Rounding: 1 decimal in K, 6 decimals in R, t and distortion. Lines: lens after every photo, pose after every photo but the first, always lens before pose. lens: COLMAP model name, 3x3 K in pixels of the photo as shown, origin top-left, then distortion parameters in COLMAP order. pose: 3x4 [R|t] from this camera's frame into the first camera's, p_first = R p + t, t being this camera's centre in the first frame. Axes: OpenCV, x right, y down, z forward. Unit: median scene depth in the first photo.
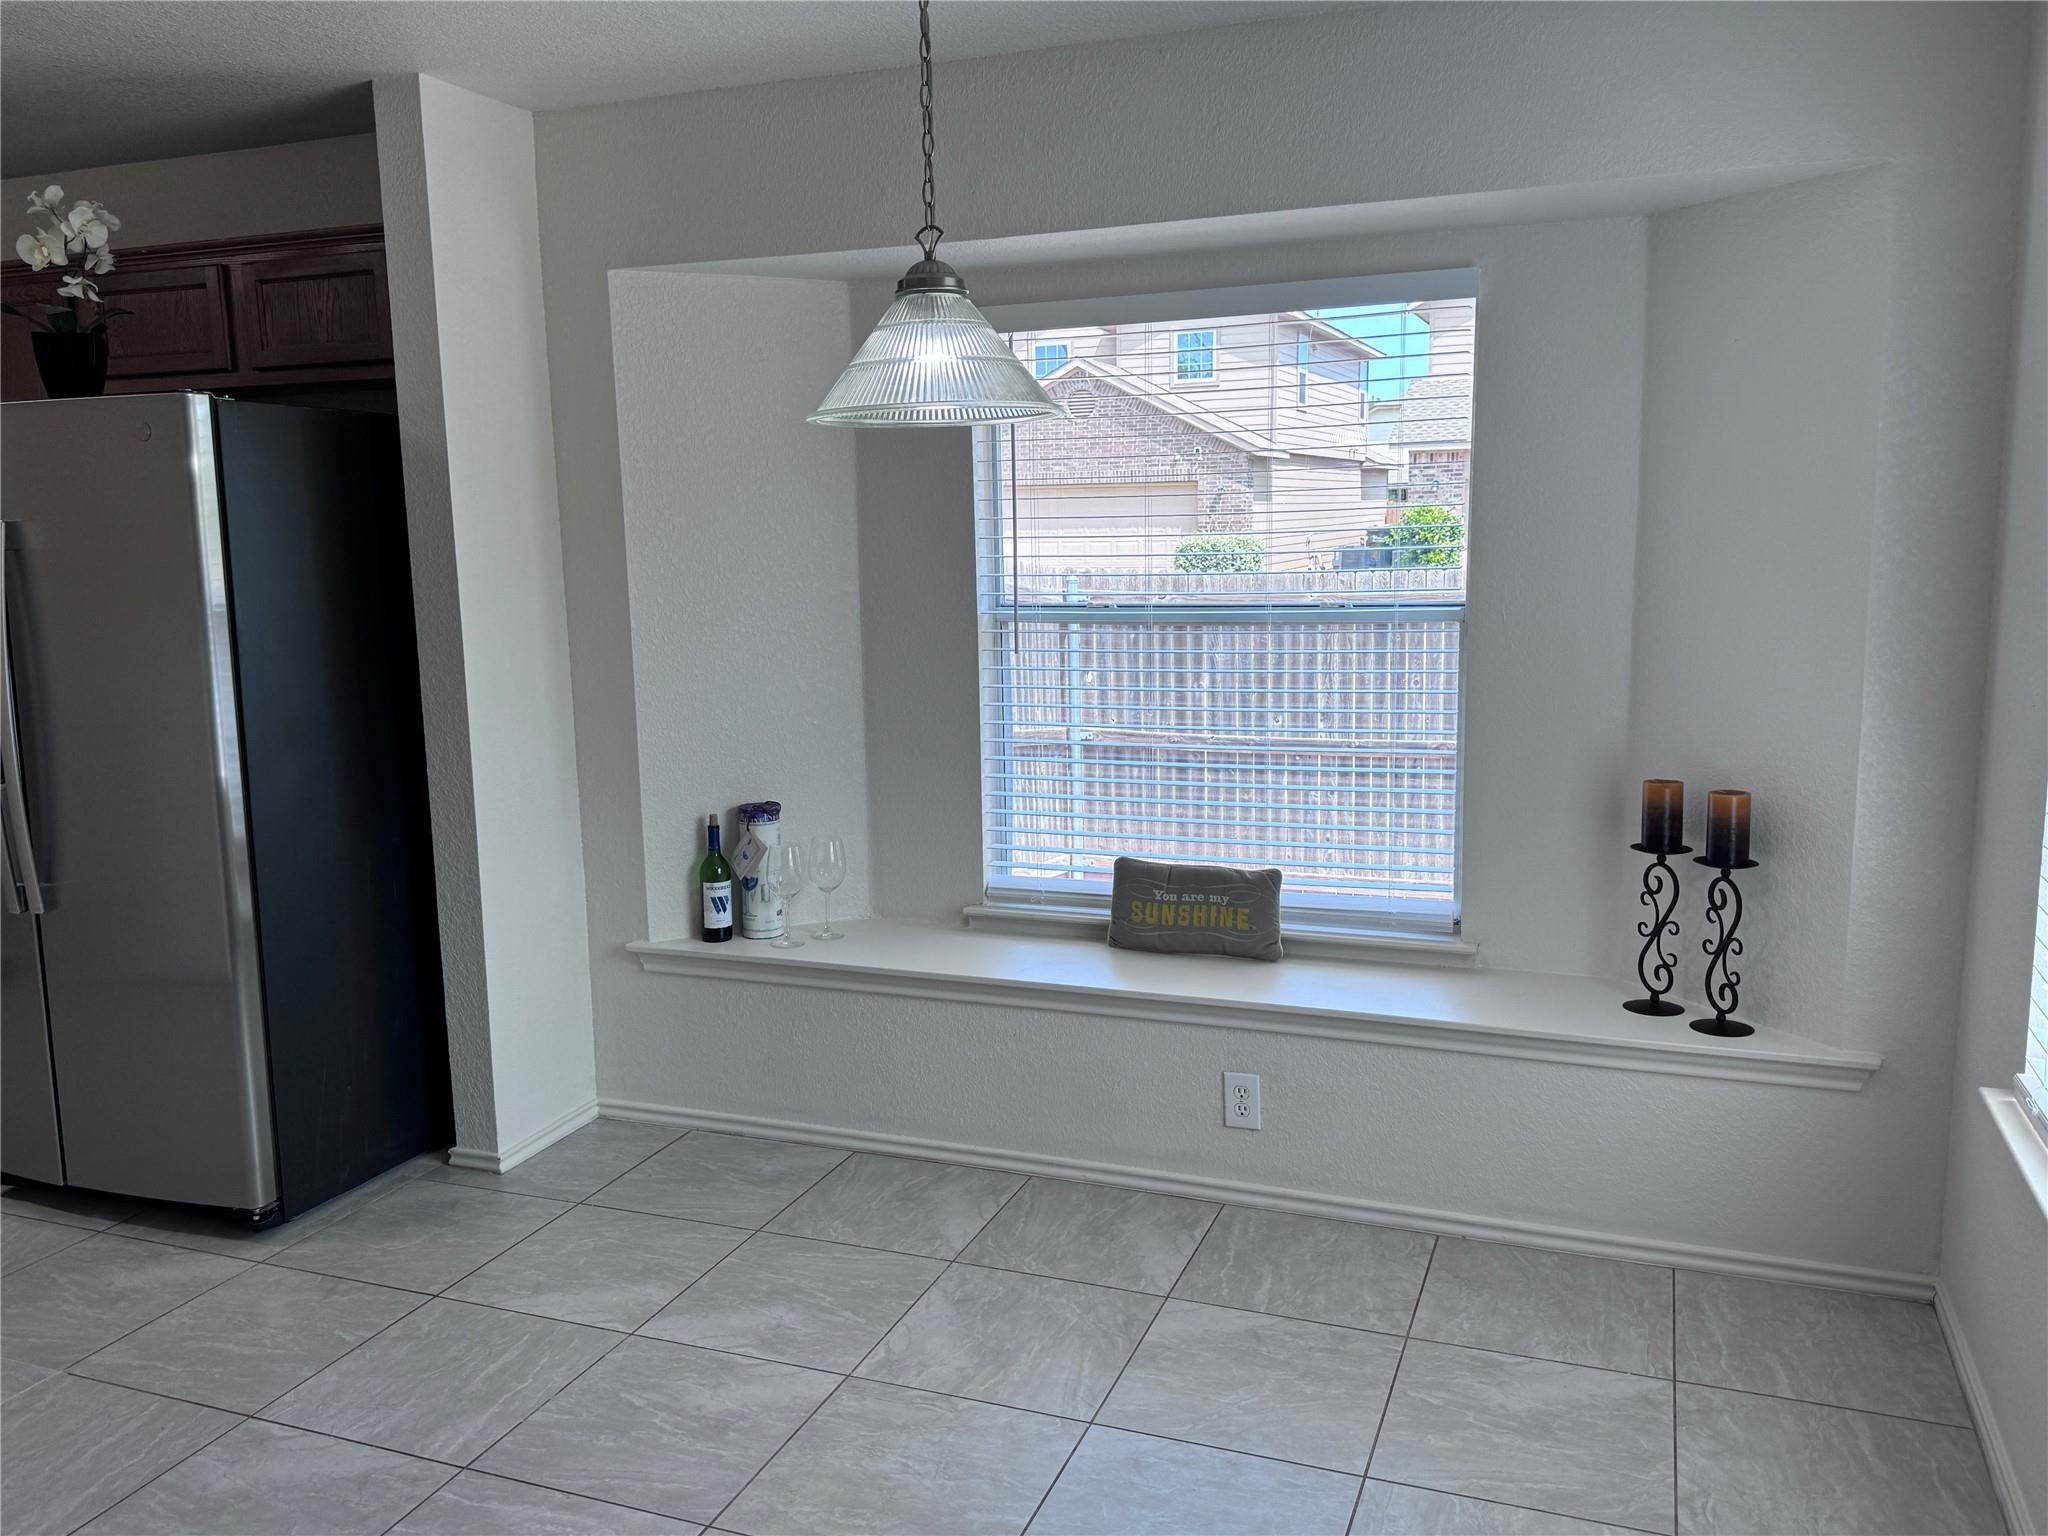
lens RADIAL K [[1575.2, 0, 1024.0], [0, 1575.2, 768.0], [0, 0, 1]] dist [0.013066, 0.003594]
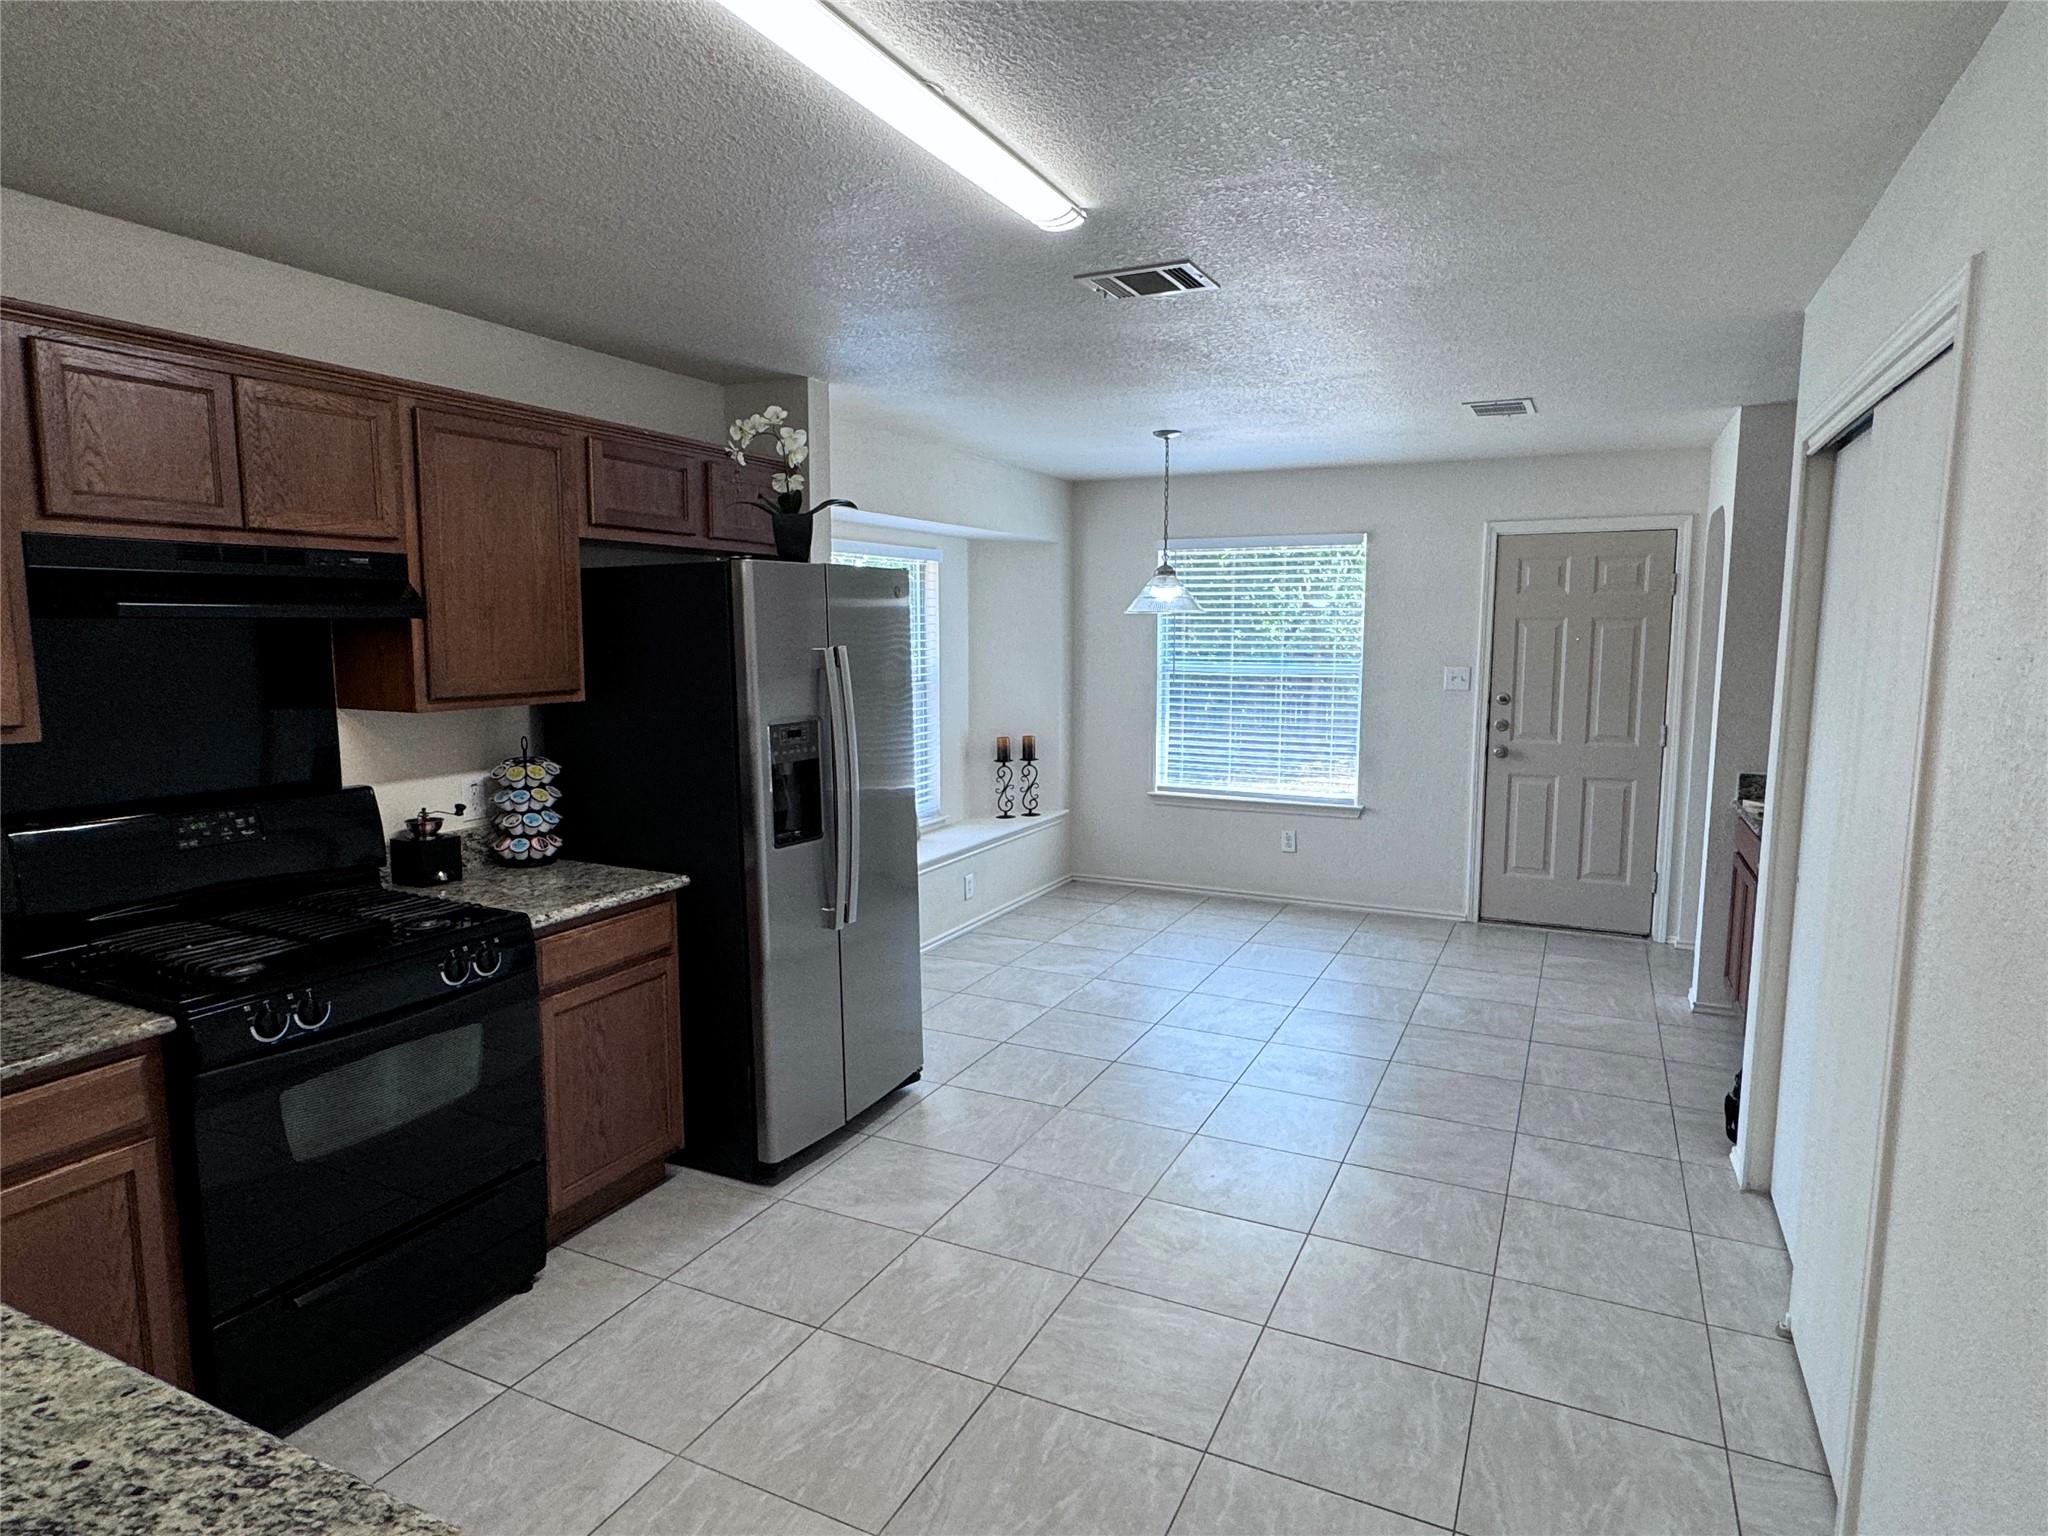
lens RADIAL K [[1166.7, 0, 1024.0], [0, 1166.7, 768.0], [0, 0, 1]] dist [-0.002891, 0.001106]
pose [[0.086421, -0.101838, 0.991040, -1.657856], [0.153690, 0.984216, 0.087735, -0.113739], [-0.984333, 0.144731, 0.100709, 0.737038]]
